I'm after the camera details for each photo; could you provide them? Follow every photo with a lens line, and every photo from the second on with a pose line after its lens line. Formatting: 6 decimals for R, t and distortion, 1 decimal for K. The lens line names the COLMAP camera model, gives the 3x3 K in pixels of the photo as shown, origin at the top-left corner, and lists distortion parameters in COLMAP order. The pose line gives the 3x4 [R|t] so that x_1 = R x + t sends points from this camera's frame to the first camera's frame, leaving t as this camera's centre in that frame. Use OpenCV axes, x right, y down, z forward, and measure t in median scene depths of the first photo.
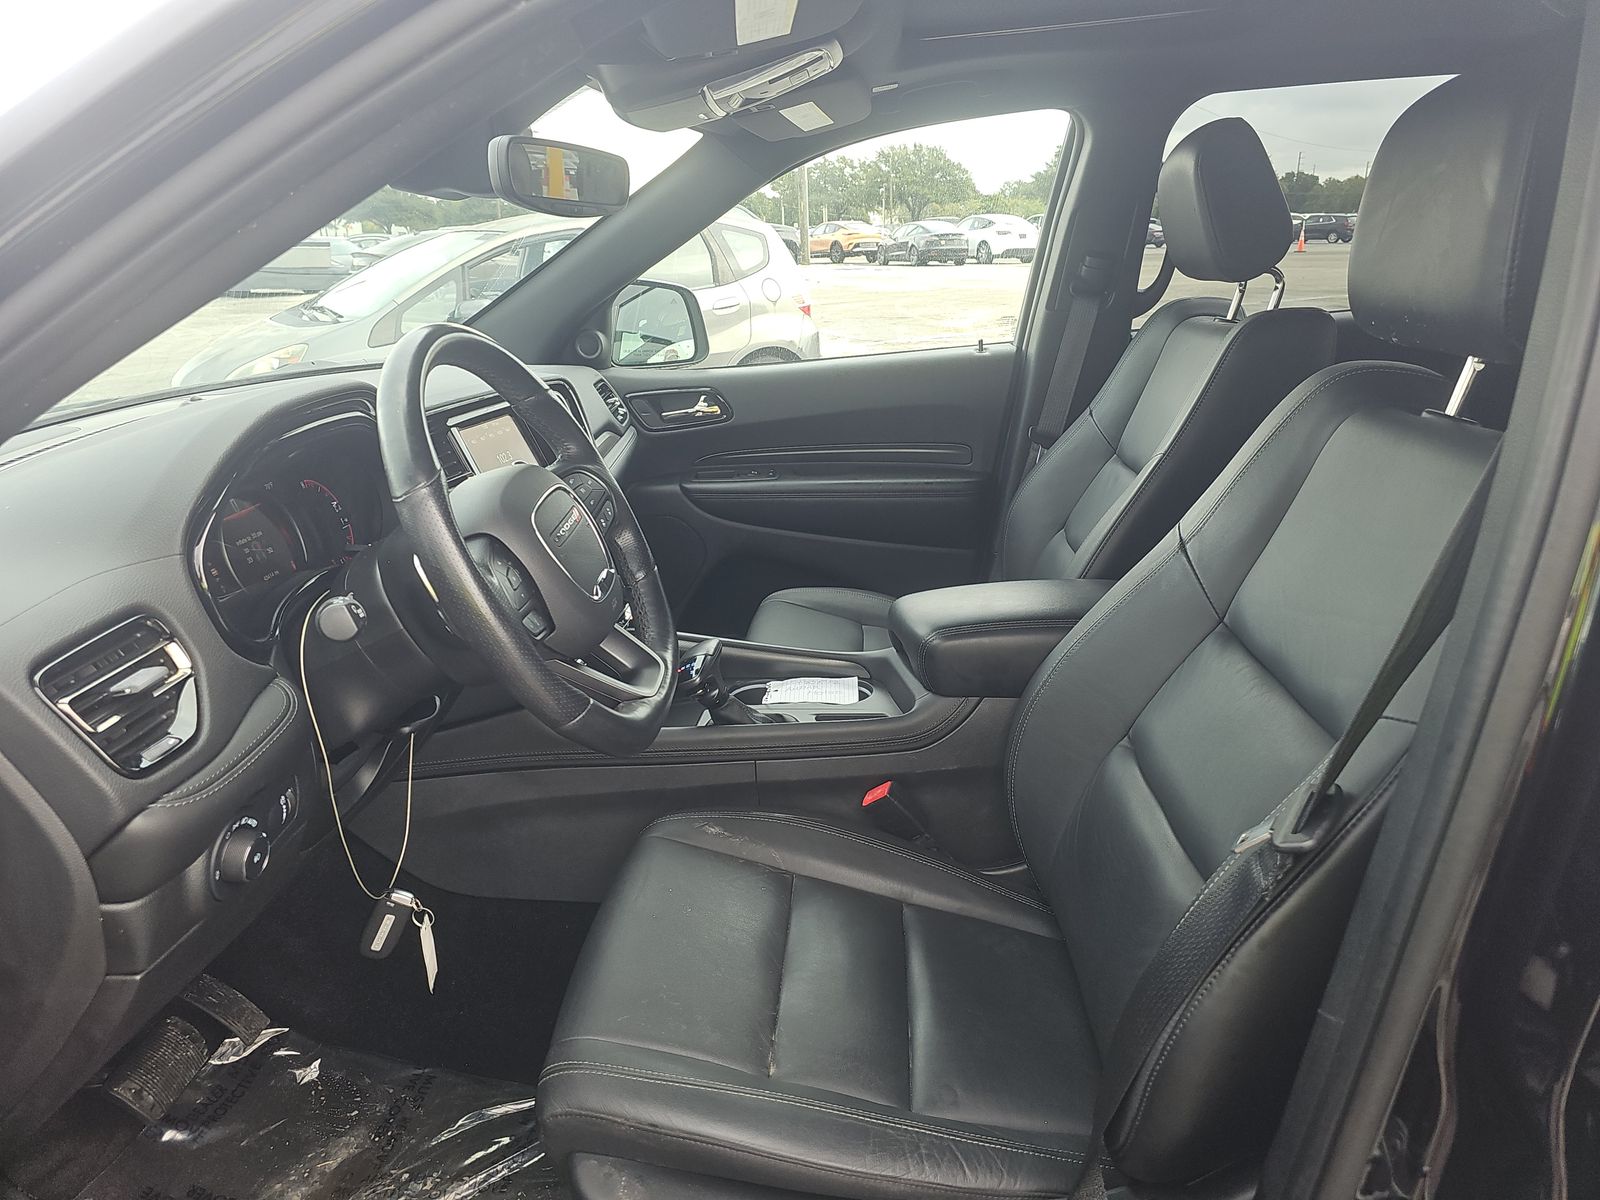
lens RADIAL K [[1076.8, 0, 797.2], [0, 1076.8, 605.1], [0, 0, 1]] dist [0.036384, -0.042173]
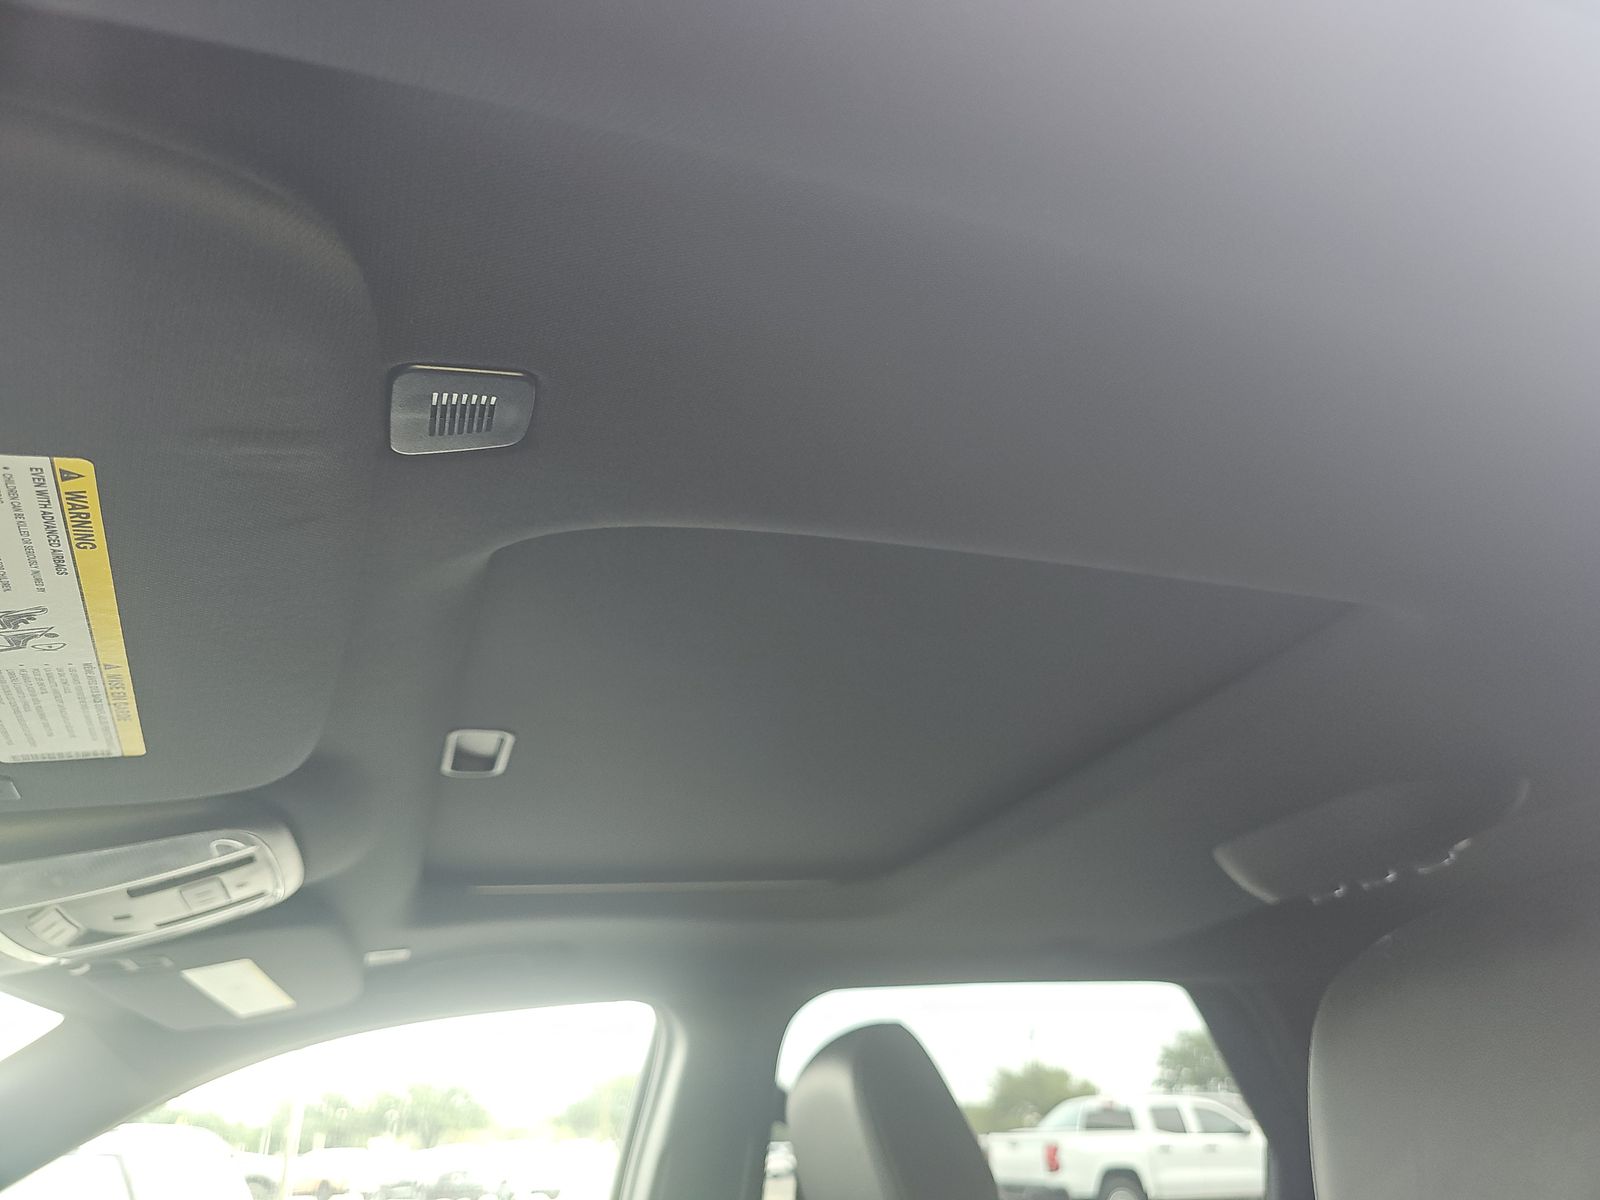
lens RADIAL K [[1076.8, 0, 802.0], [0, 1076.8, 602.0], [0, 0, 1]] dist [0.036384, -0.042173]
pose [[0.920313, 0.181255, 0.346656, 0.047979], [0.125623, 0.702294, -0.700715, -0.144736], [-0.370463, 0.688425, 0.623561, 0.370700]]
